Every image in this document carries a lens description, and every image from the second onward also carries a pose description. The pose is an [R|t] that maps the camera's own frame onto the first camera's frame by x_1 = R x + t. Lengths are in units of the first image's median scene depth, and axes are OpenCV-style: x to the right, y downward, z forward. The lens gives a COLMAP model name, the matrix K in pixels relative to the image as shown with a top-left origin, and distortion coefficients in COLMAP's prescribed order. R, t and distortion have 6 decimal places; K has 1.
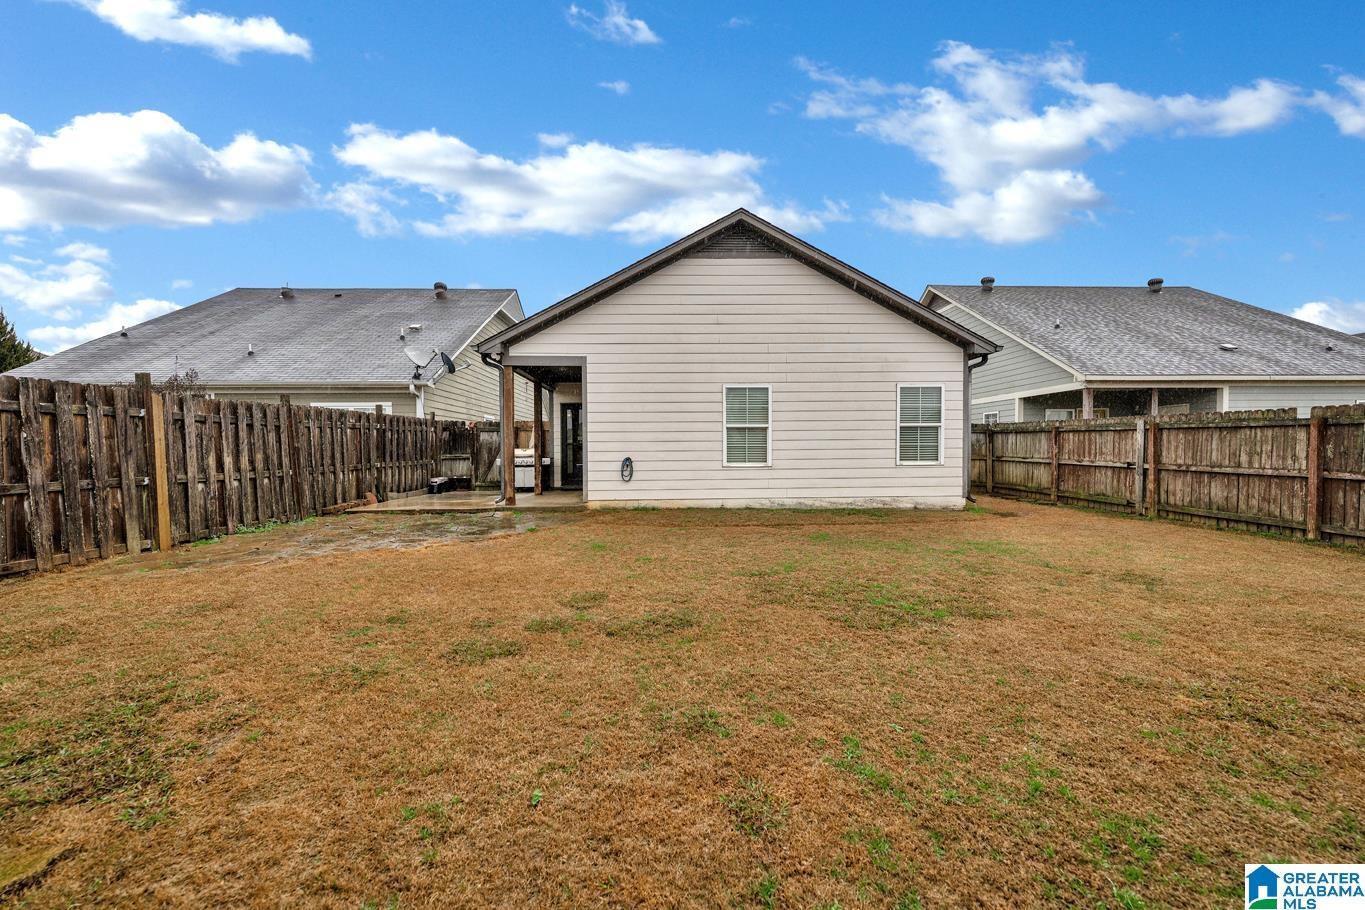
lens RADIAL K [[537.6, 0, 680.8], [0, 537.6, 459.6], [0, 0, 1]] dist [-0.000526, 0.000308]
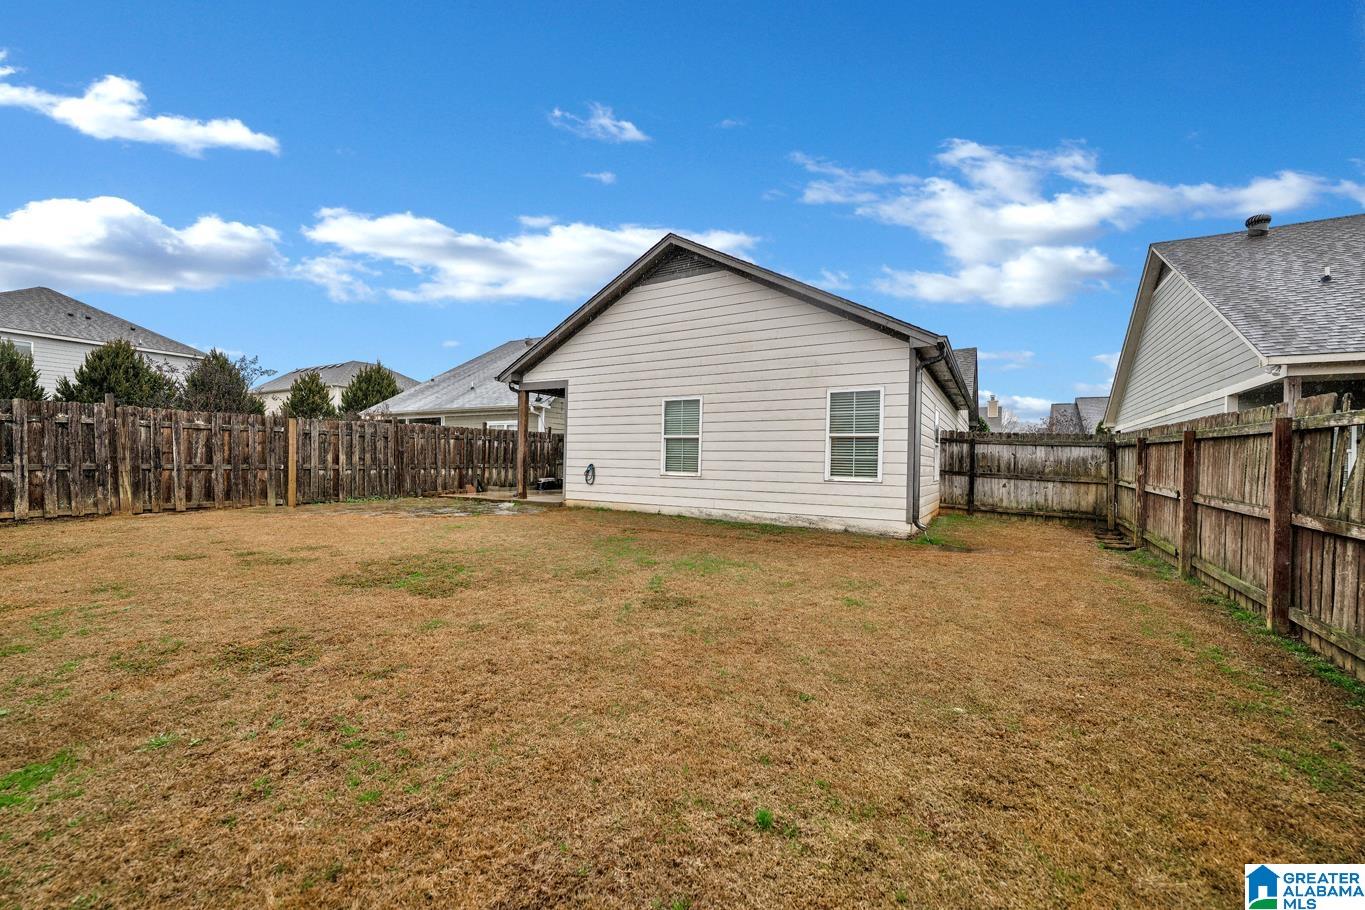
lens RADIAL K [[537.6, 0, 680.8], [0, 537.6, 459.6], [0, 0, 1]] dist [-0.000526, 0.000308]
pose [[0.841143, 0.021217, -0.540397, 0.689405], [-0.034766, 0.999285, -0.014881, -0.002781], [0.539694, 0.031304, 0.841279, 0.122721]]
